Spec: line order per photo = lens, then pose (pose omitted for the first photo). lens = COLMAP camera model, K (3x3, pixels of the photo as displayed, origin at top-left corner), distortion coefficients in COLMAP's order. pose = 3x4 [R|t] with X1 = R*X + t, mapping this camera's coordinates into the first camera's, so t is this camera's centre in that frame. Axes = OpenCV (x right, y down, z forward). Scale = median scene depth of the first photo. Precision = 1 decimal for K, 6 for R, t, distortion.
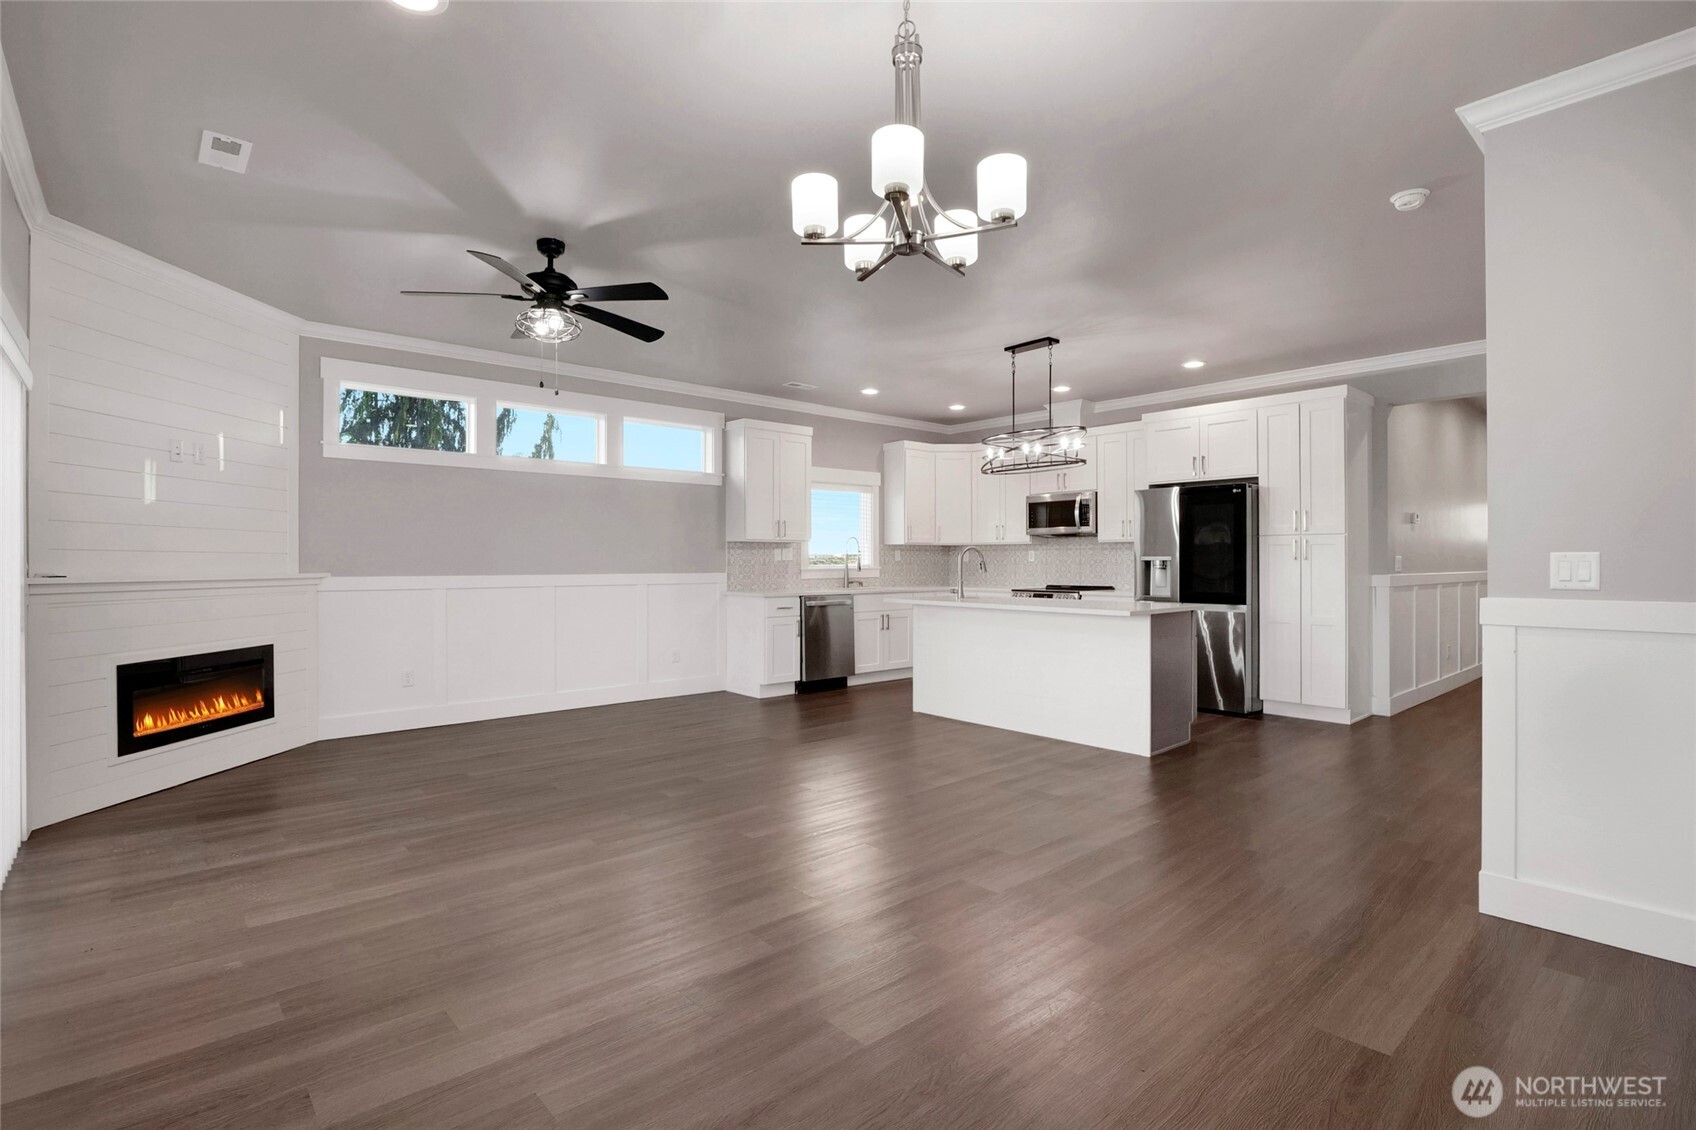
lens RADIAL K [[809.7, 0, 848.2], [0, 809.7, 563.9], [0, 0, 1]] dist [-0.014213, -0.001484]
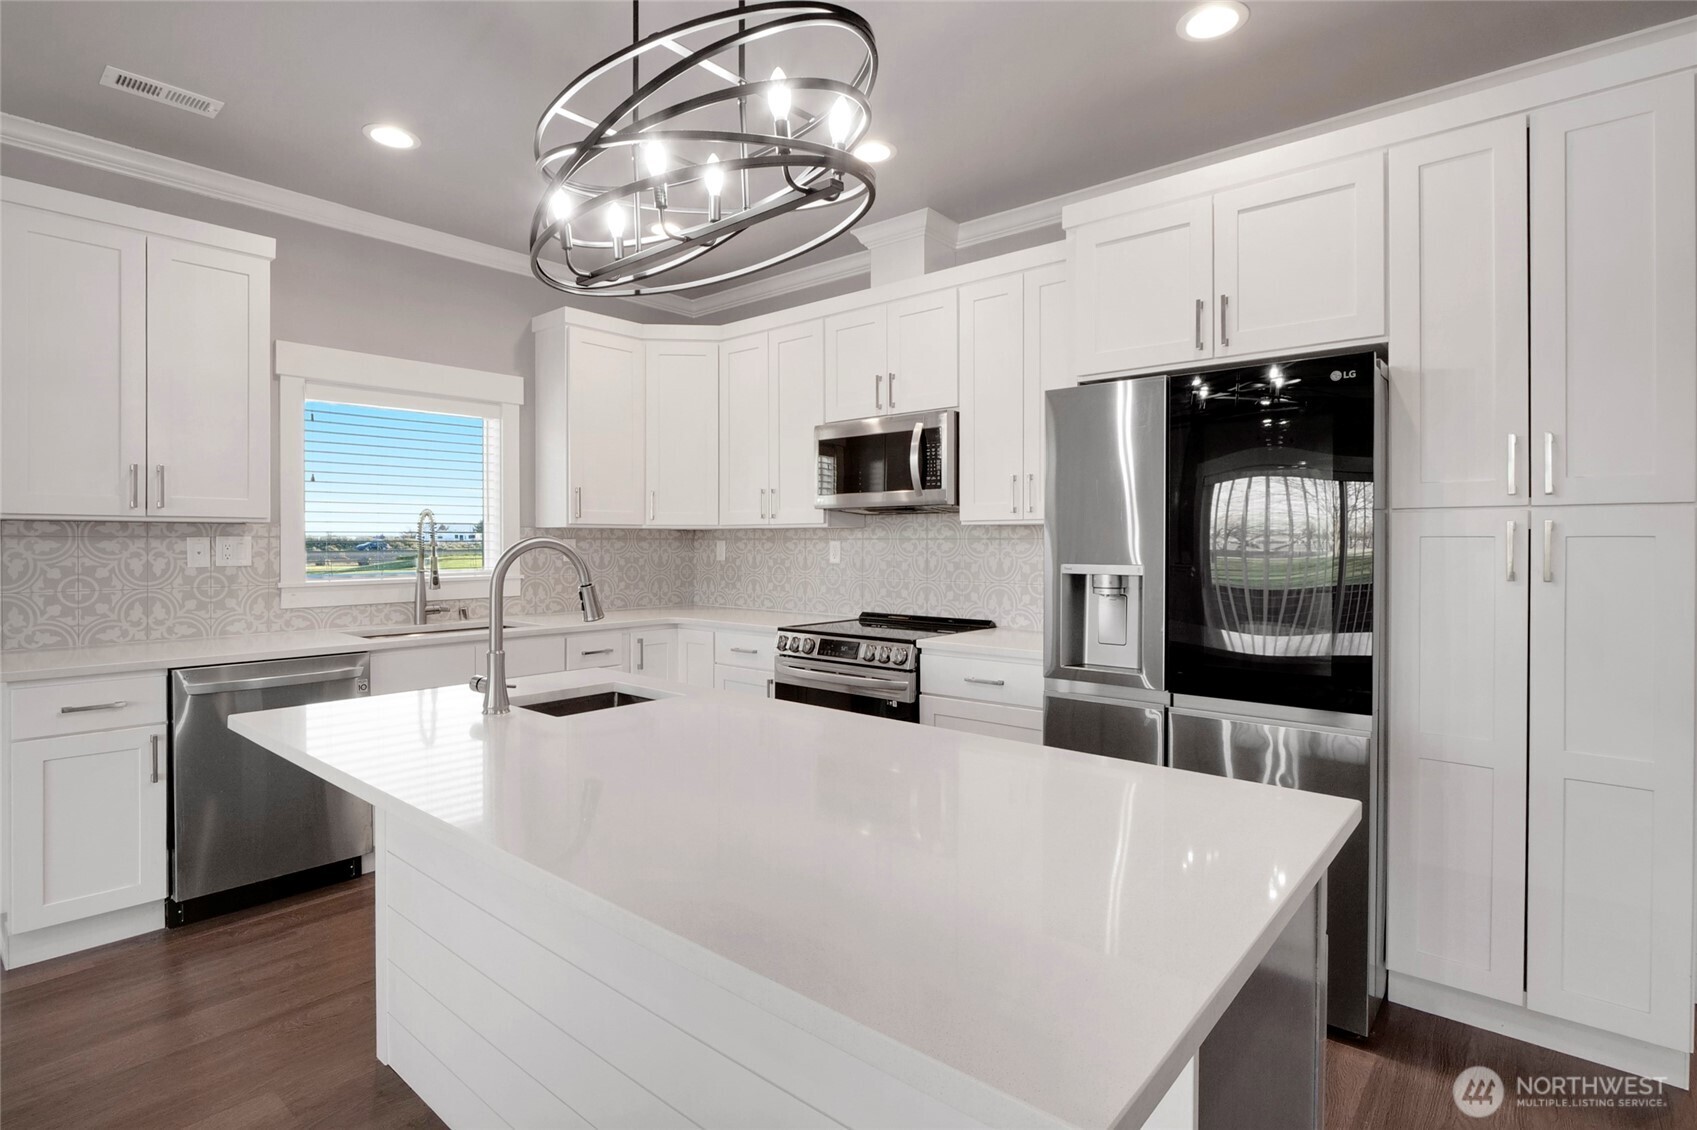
lens RADIAL K [[849.1, 0, 849.1], [0, 849.1, 547.5], [0, 0, 1]] dist [-0.009769, 0.001420]
pose [[0.990271, -0.000083, 0.139156, 0.194442], [-0.000251, 0.999997, 0.002382, -0.016465], [-0.139155, -0.002394, 0.990268, 0.578857]]
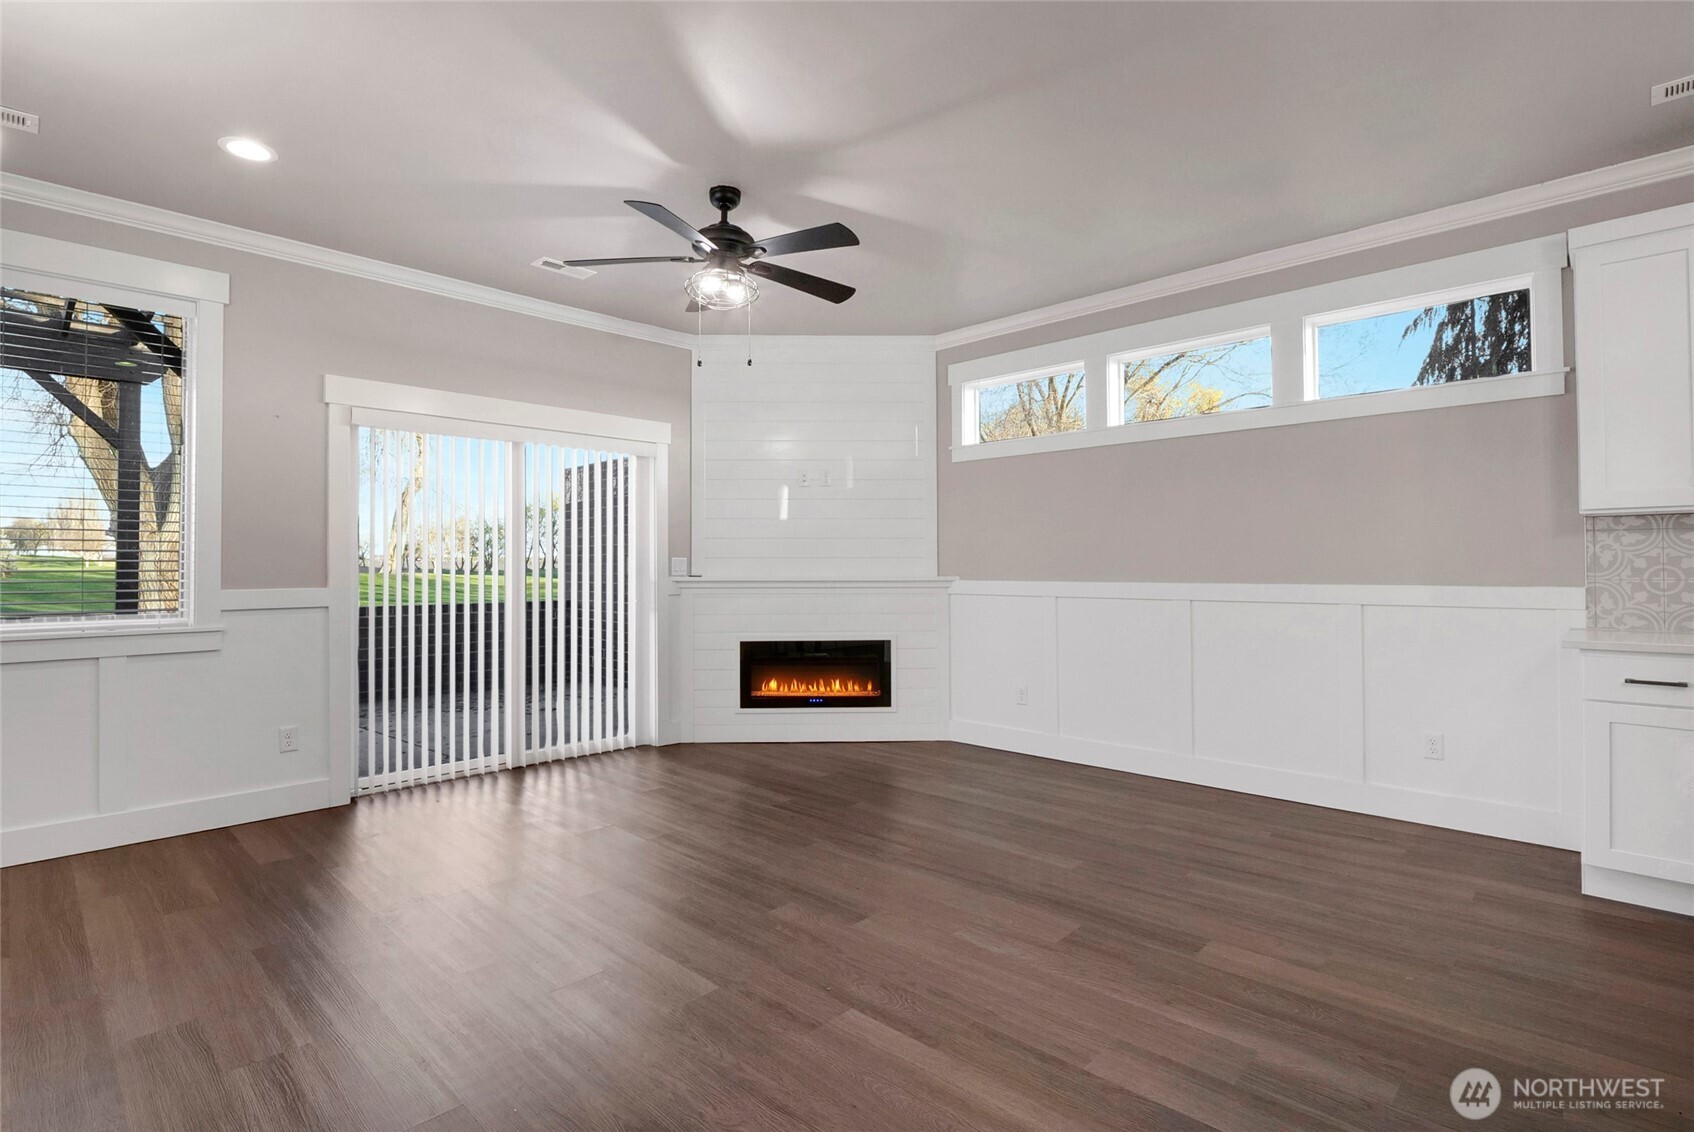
lens RADIAL K [[808.7, 0, 833.6], [0, 808.7, 554.5], [0, 0, 1]] dist [-0.014213, -0.001484]
pose [[0.067996, -0.014351, -0.997582, 0.265462], [0.001059, 0.999897, -0.014312, -0.001371], [0.997685, -0.000083, 0.068004, 0.578769]]
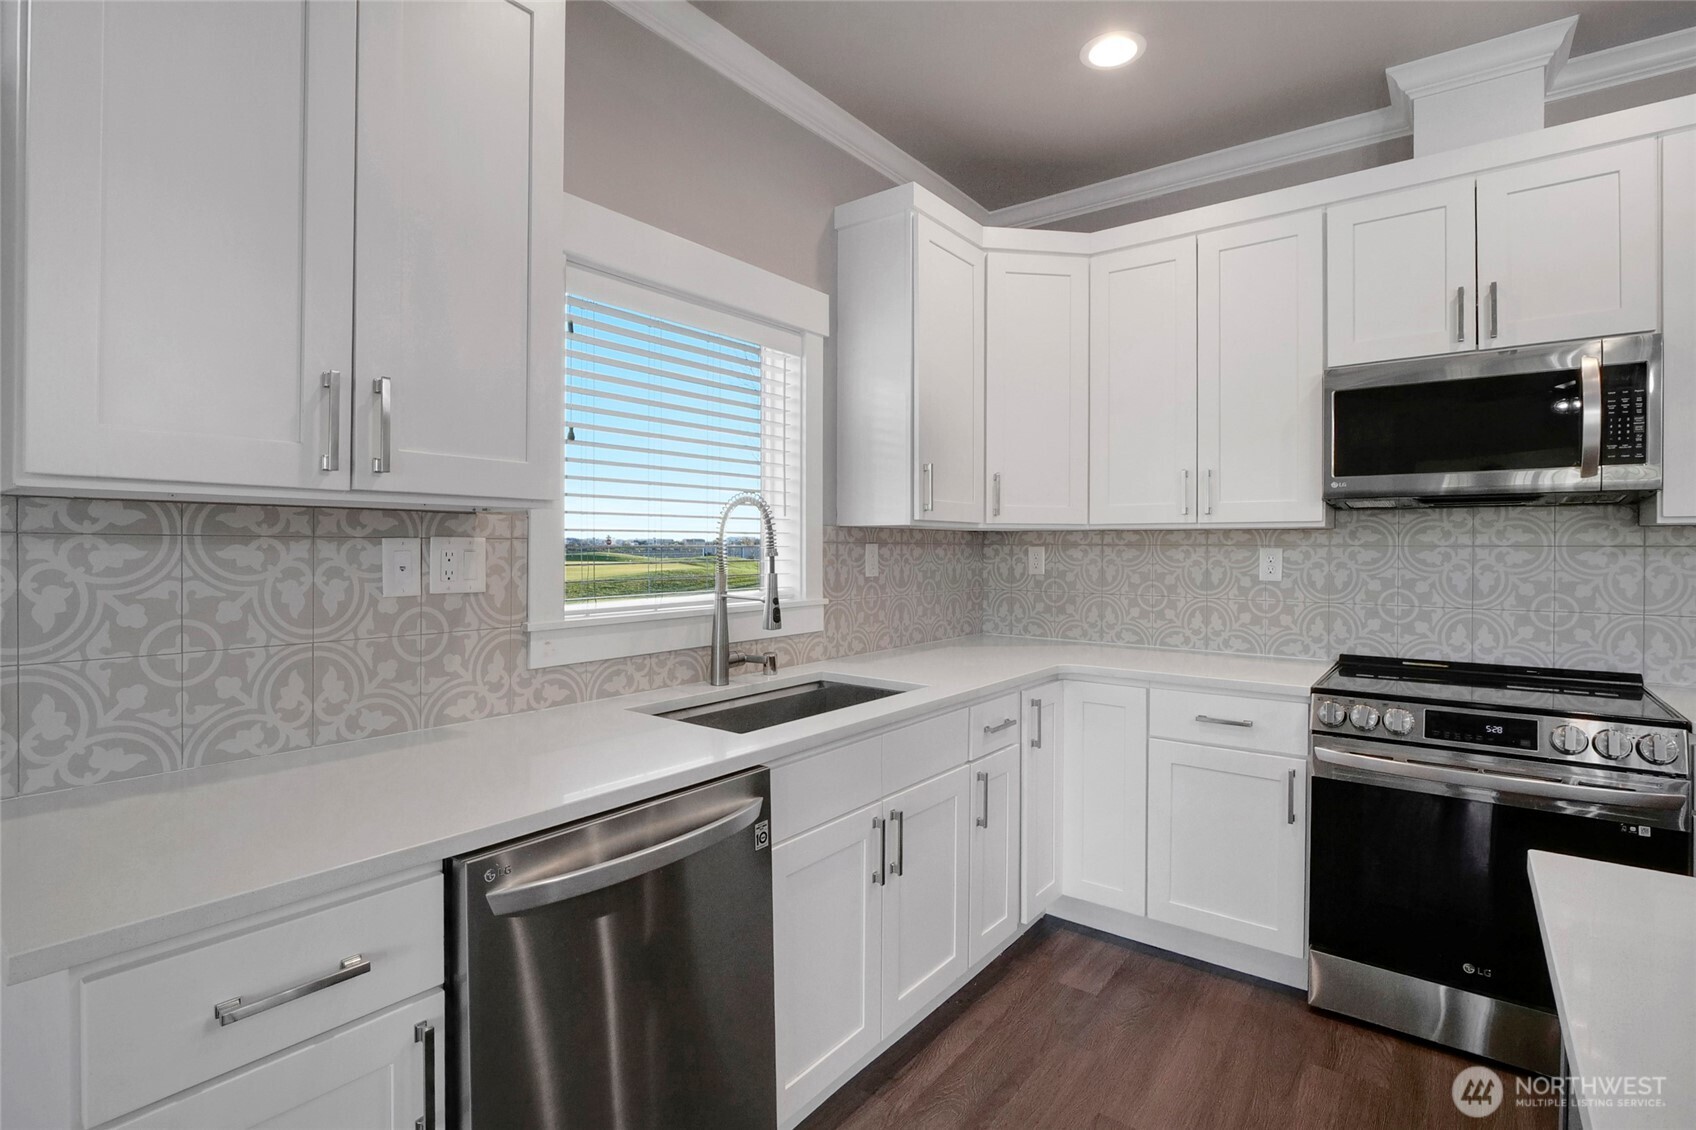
lens RADIAL K [[809.7, 0, 847.9], [0, 809.7, 551.6], [0, 0, 1]] dist [-0.014213, -0.001484]
pose [[0.980838, 0.003267, 0.194795, -0.015232], [-0.003577, 0.999993, 0.001240, -0.017817], [-0.194790, -0.001913, 0.980843, 0.839908]]
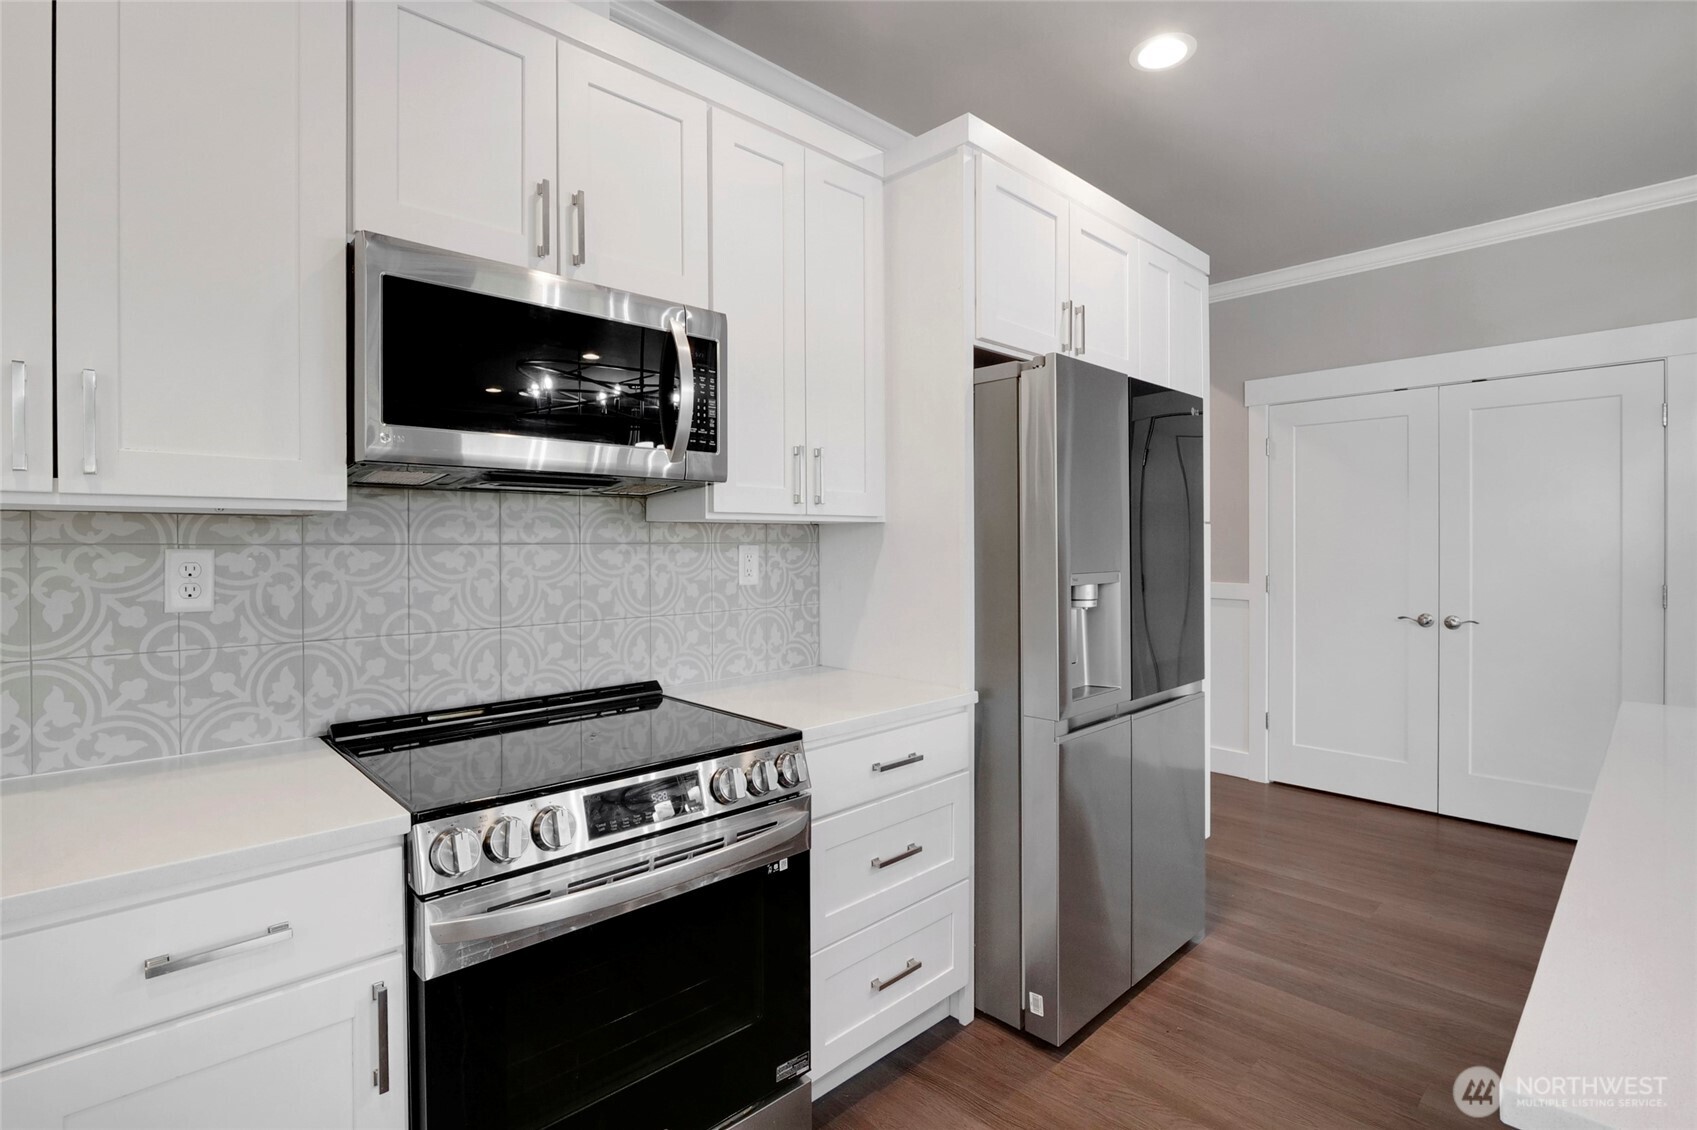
lens RADIAL K [[810.1, 0, 844.5], [0, 810.1, 541.9], [0, 0, 1]] dist [-0.014213, -0.001484]
pose [[-0.033478, 0.000850, 0.999439, 0.054278], [0.006812, 0.999977, -0.000622, -0.020489], [-0.999416, 0.006788, -0.033483, 1.029140]]
